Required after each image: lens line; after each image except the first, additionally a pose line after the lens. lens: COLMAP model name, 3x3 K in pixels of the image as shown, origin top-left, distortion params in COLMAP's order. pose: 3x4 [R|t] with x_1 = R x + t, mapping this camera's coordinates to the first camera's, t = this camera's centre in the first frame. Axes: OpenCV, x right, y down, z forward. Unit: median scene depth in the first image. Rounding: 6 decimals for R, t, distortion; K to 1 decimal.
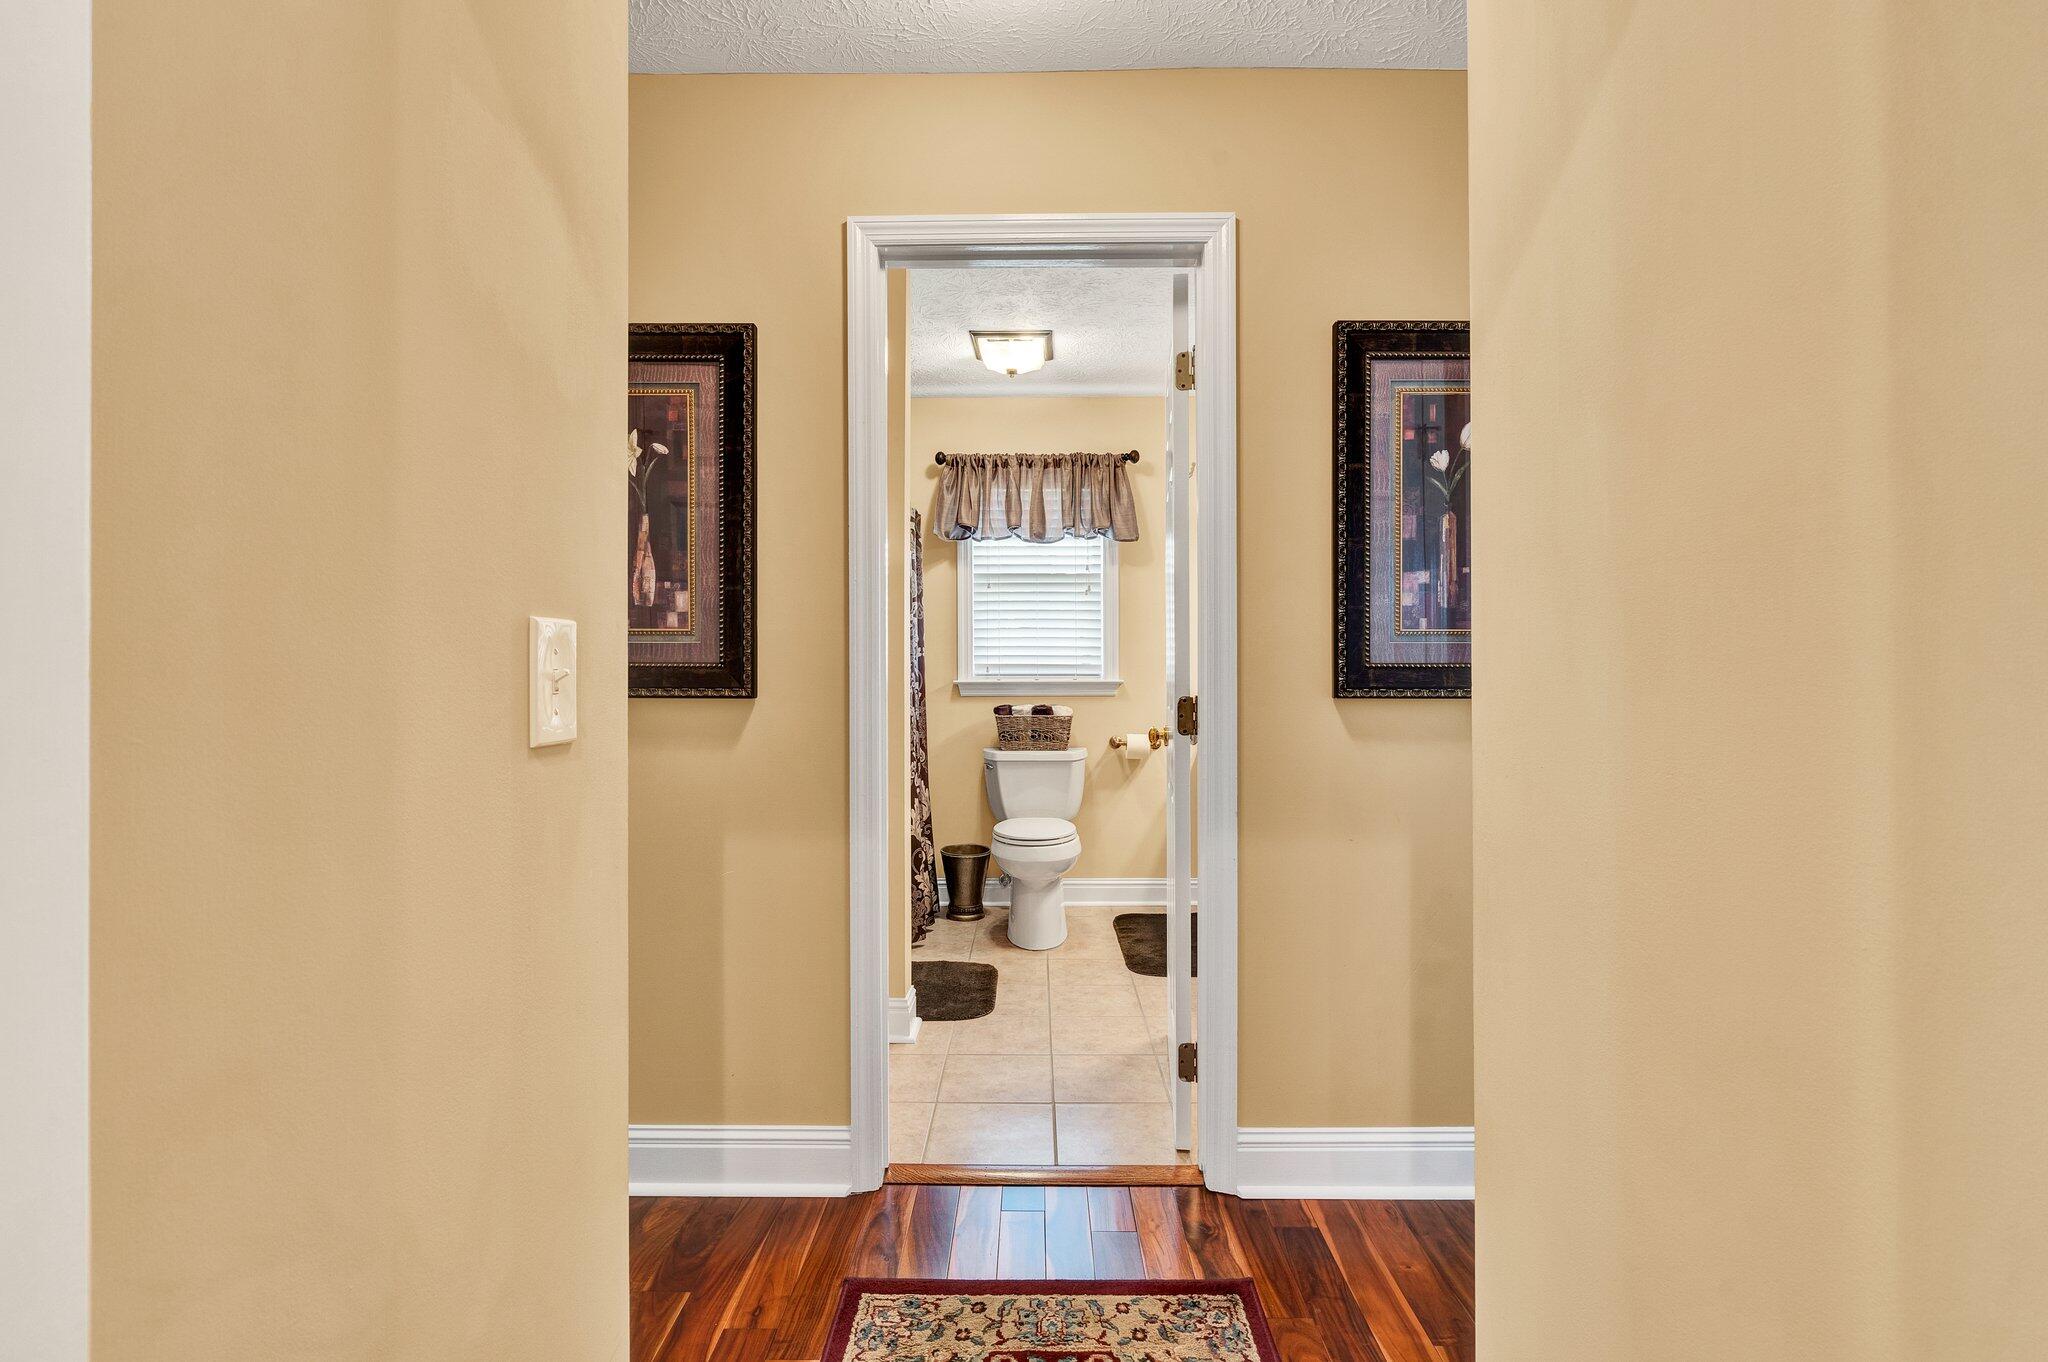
lens RADIAL K [[934.2, 0, 1030.6], [0, 934.2, 671.2], [0, 0, 1]] dist [-0.002611, 0.002005]
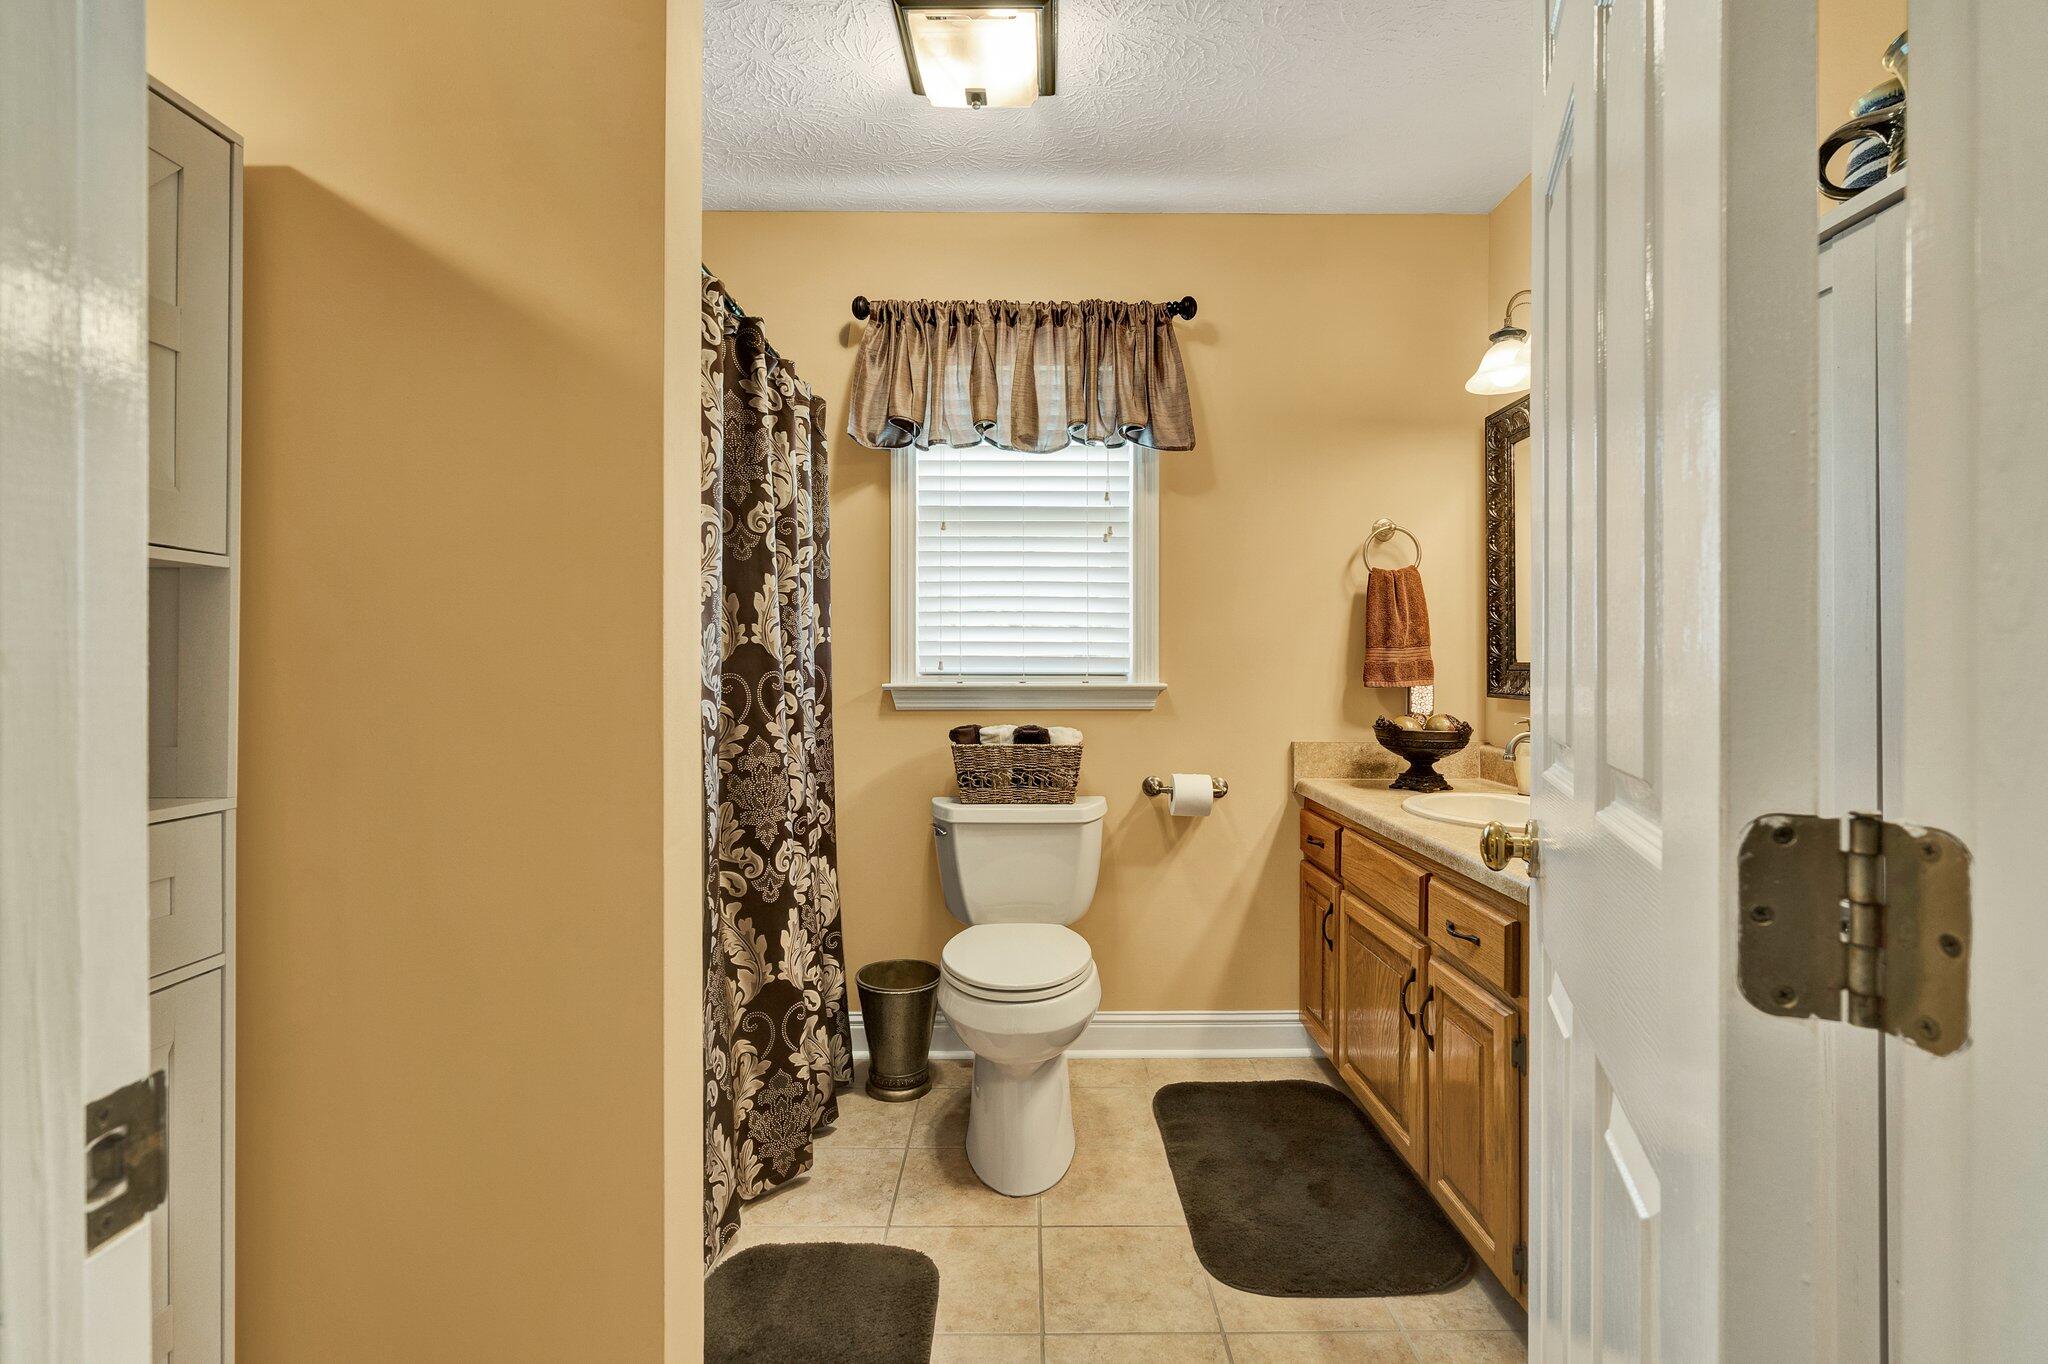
lens RADIAL K [[934.2, 0, 1010.0], [0, 934.2, 679.6], [0, 0, 1]] dist [-0.002611, 0.002005]
pose [[0.999934, 0.004113, -0.010689, 0.005146], [-0.003968, 0.999901, 0.013508, -0.000953], [0.010743, -0.013464, 0.999852, 0.405164]]
